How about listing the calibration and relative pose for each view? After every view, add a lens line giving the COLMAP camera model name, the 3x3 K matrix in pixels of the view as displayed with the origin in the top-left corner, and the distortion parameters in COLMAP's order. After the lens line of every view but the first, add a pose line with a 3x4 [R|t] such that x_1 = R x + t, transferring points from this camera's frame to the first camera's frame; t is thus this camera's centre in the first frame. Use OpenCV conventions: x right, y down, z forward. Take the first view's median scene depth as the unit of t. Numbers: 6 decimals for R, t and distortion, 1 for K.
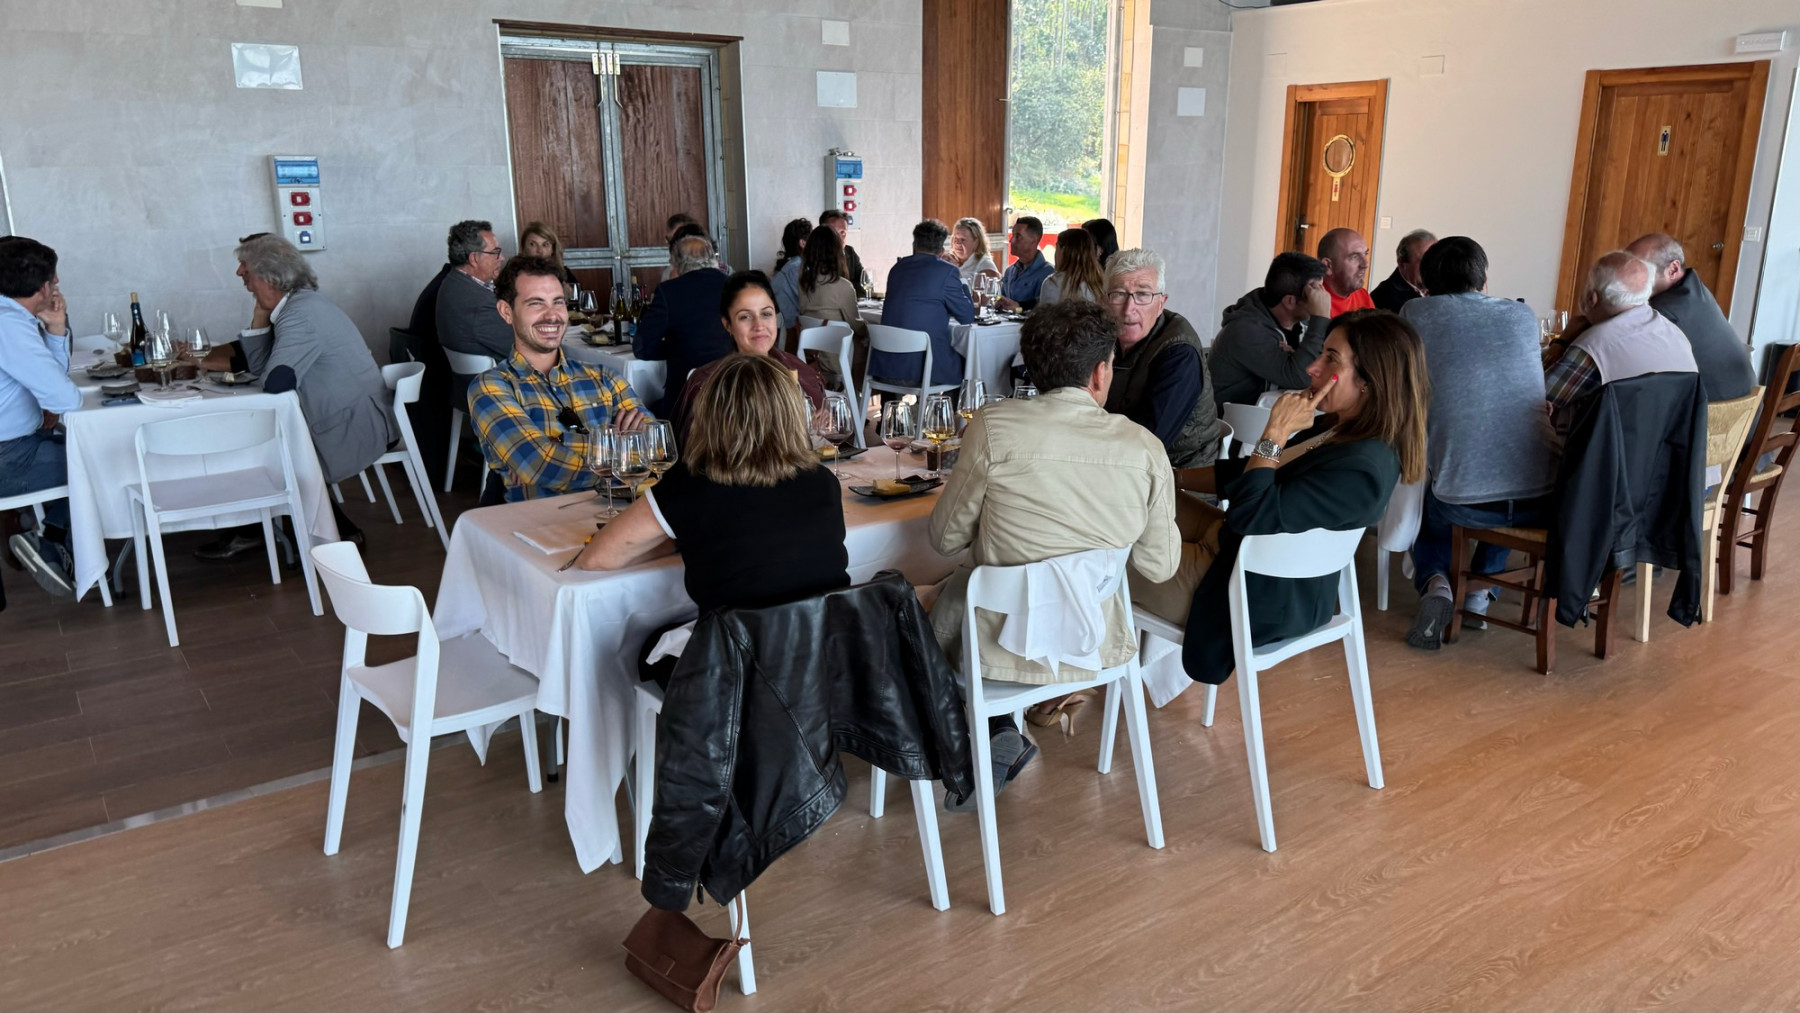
lens RADIAL K [[1270.1, 0, 902.2], [0, 1270.1, 517.8], [0, 0, 1]] dist [0.032917, -0.050439]
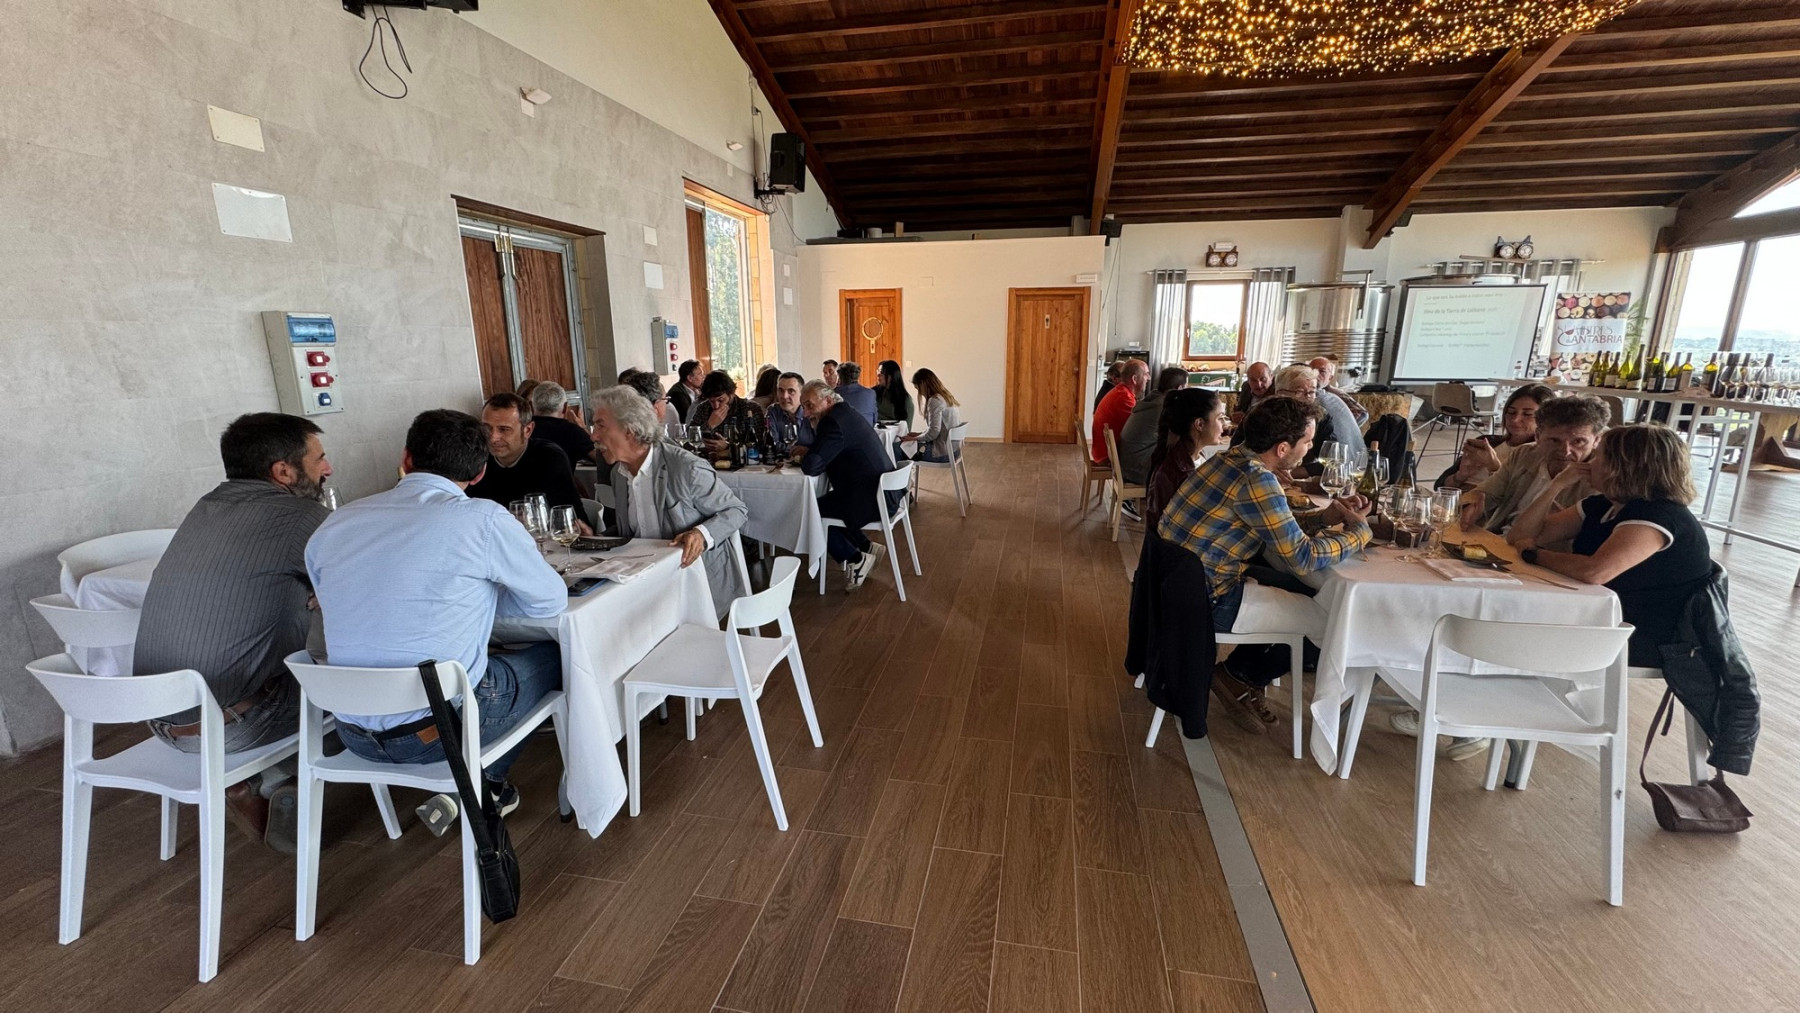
lens RADIAL K [[713.7, 0, 900.2], [0, 713.7, 508.1], [0, 0, 1]] dist [-0.004992, 0.000455]
pose [[0.736063, -0.157731, 0.658280, -0.512861], [0.183167, 0.982604, 0.030634, -0.079784], [-0.651661, 0.098027, 0.752150, 0.338650]]
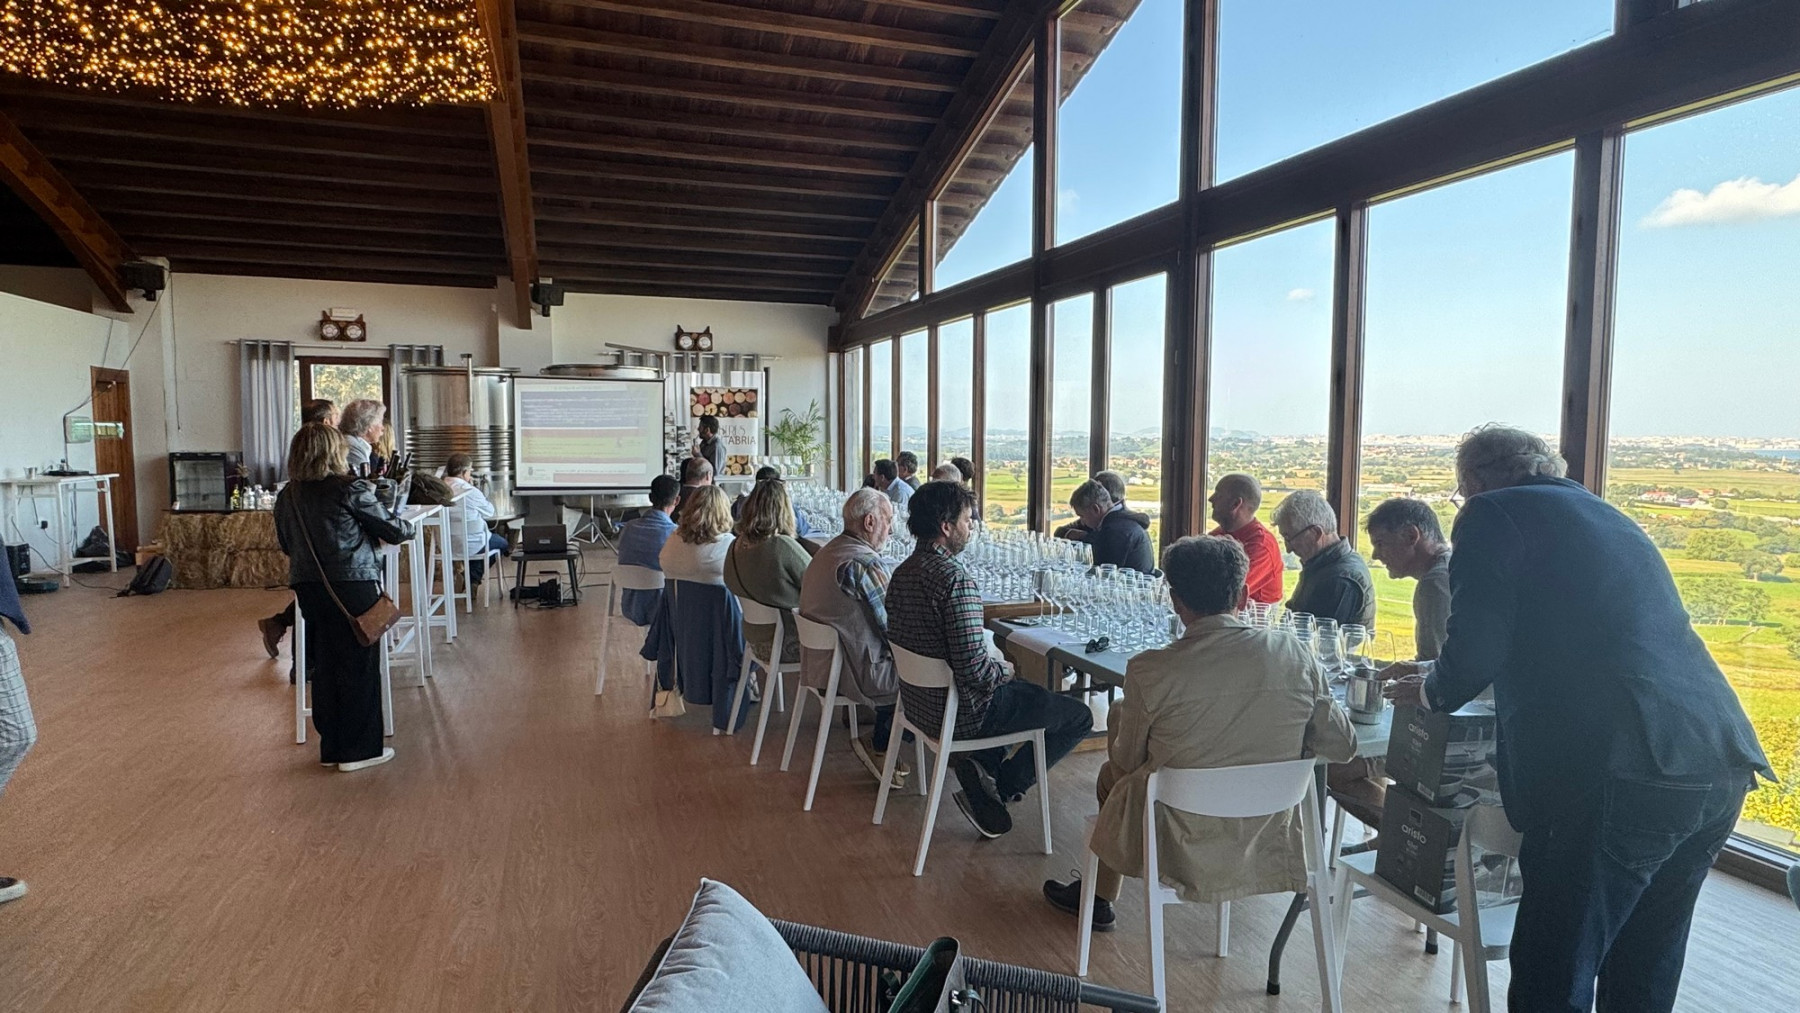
lens RADIAL K [[985.8, 0, 904.1], [0, 985.8, 504.6], [0, 0, 1]] dist [0.000185, 0.001332]
pose [[0.296426, -0.063941, 0.952913, -0.078360], [0.247691, 0.968764, -0.012046, 0.103907], [-0.922378, 0.239598, 0.303004, -0.352493]]
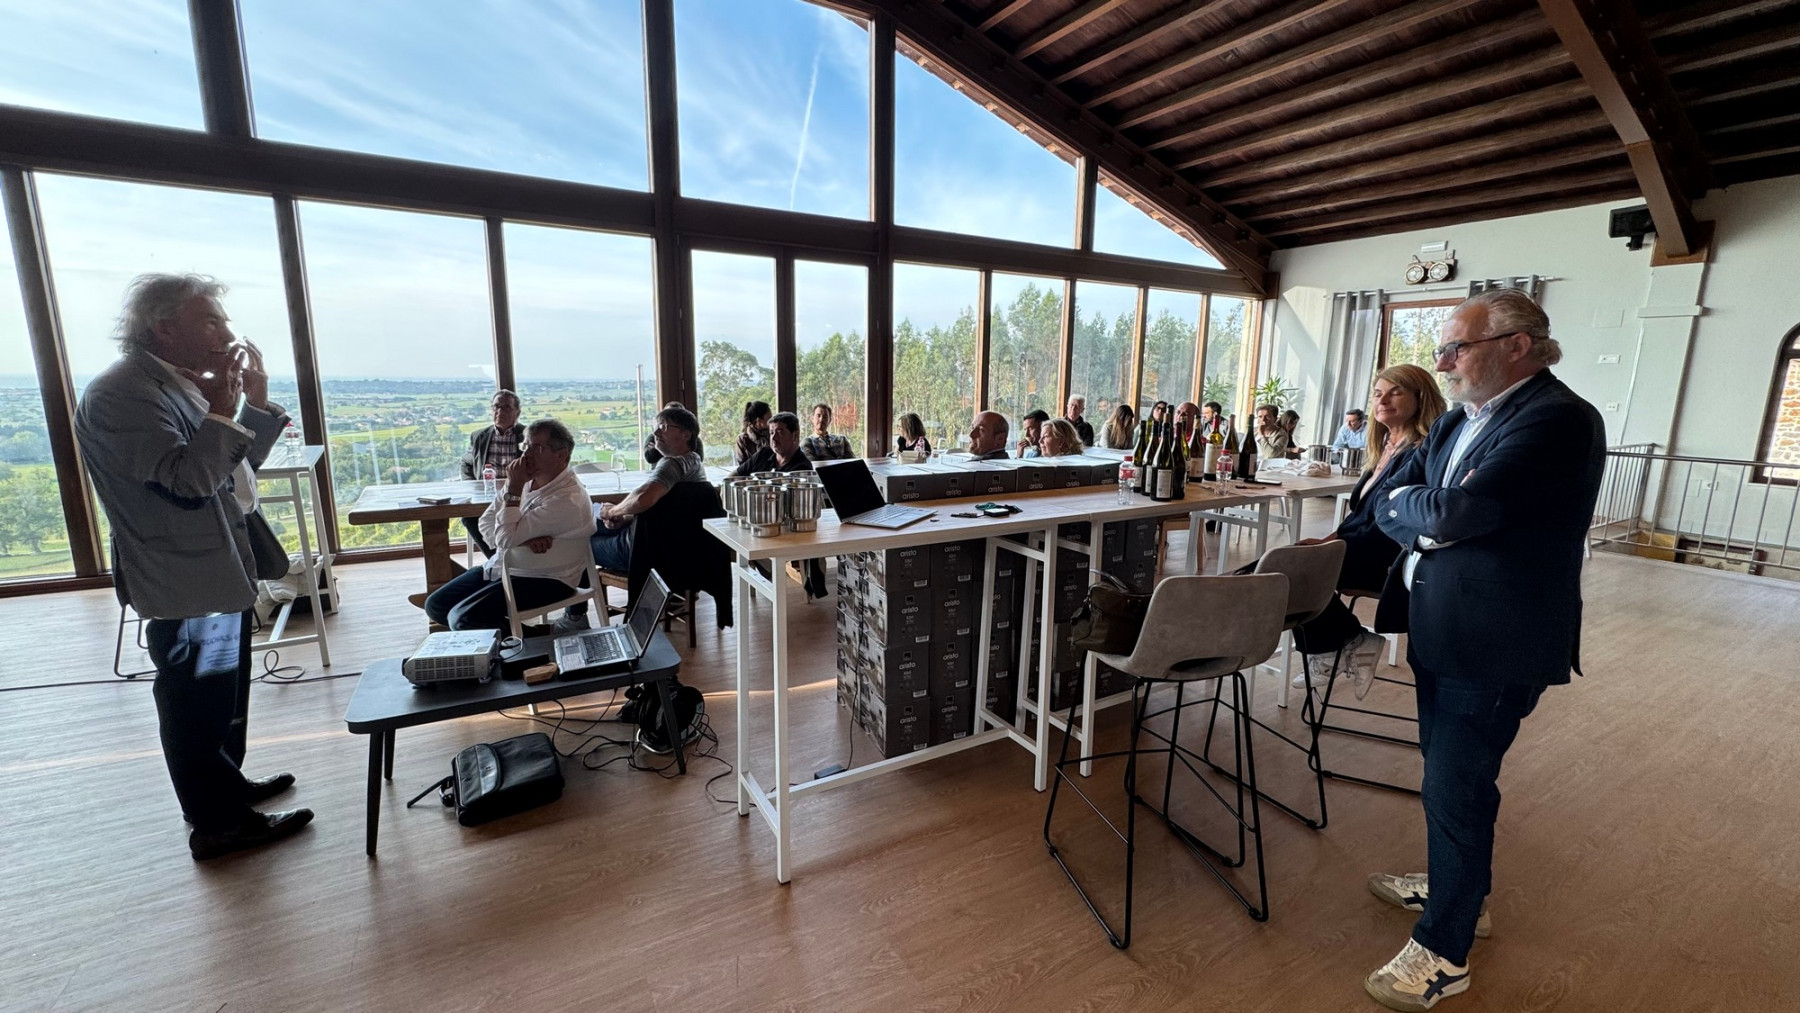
lens RADIAL K [[713.7, 0, 906.0], [0, 713.7, 494.7], [0, 0, 1]] dist [-0.004992, 0.000455]
pose [[-0.995811, -0.021129, 0.088957, 0.797754], [0.017911, 0.908999, 0.416414, -0.208139], [-0.089660, 0.416263, -0.904813, 0.789558]]
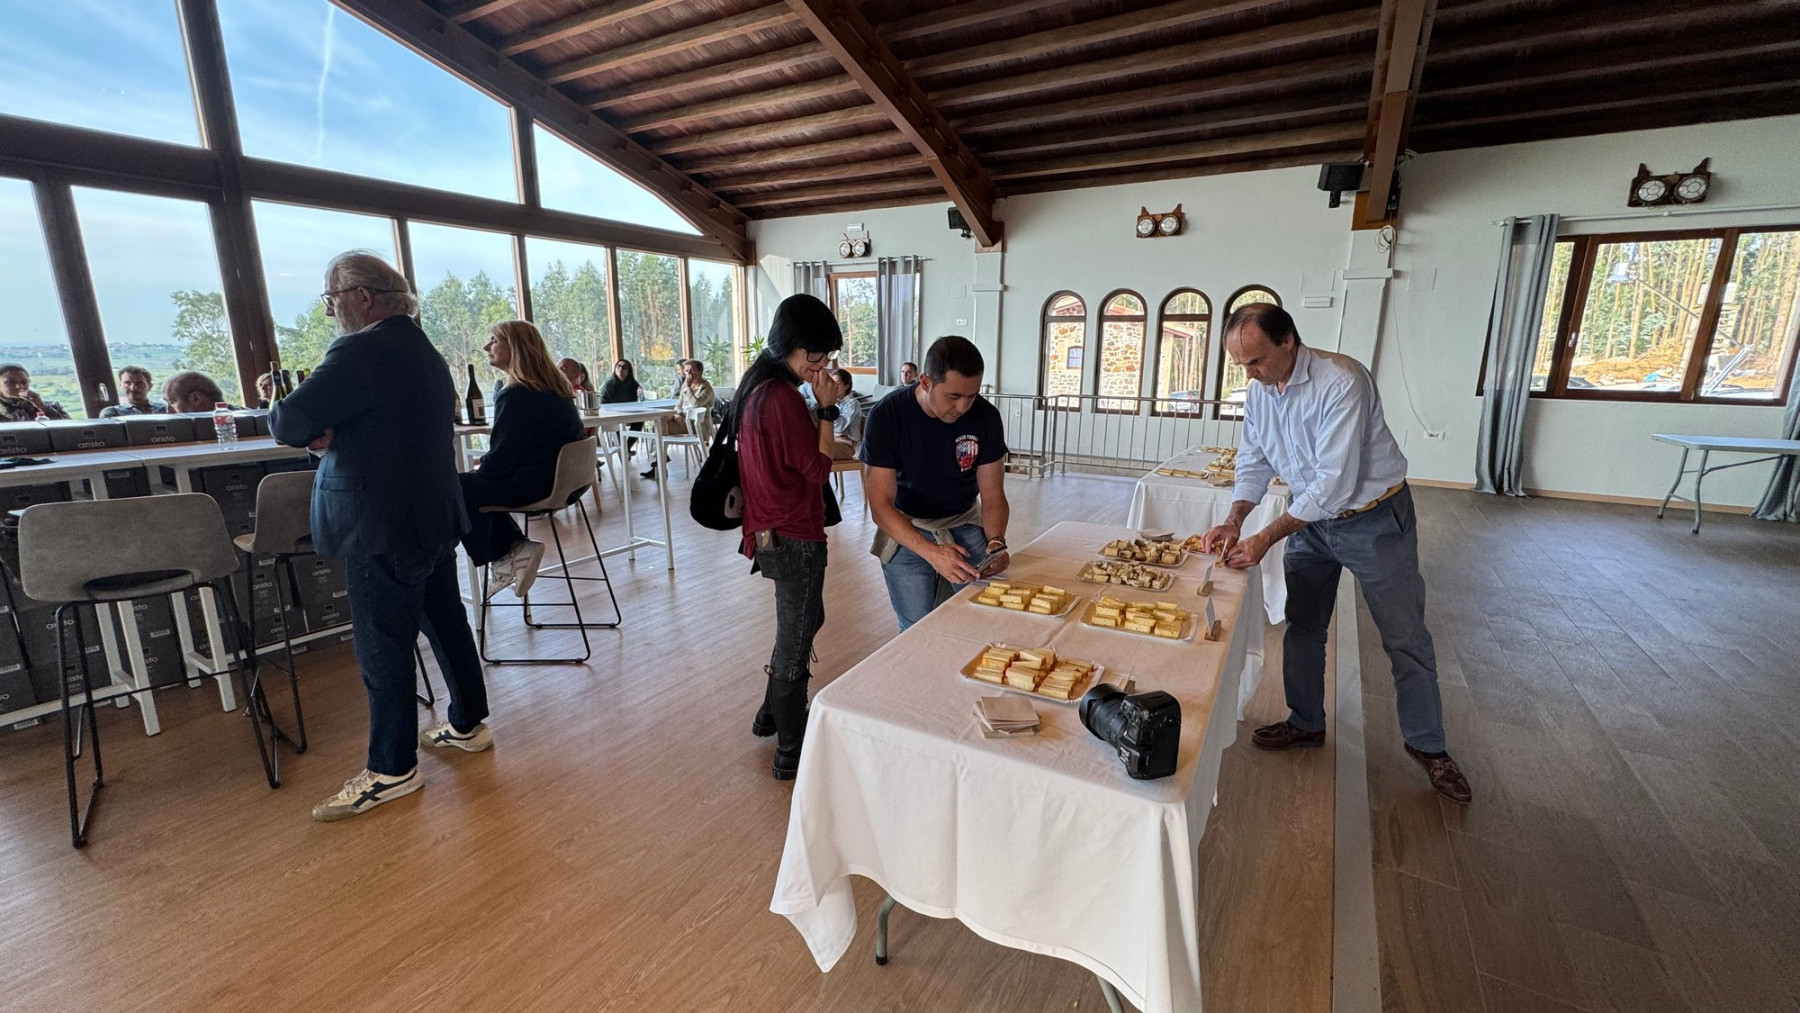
lens RADIAL K [[713.7, 0, 902.7], [0, 713.7, 497.7], [0, 0, 1]] dist [-0.004992, 0.000455]
pose [[-0.922055, 0.076029, -0.379519, 0.501884], [-0.109032, 0.889793, 0.443148, -0.239175], [0.371386, 0.449986, -0.812148, 0.921759]]
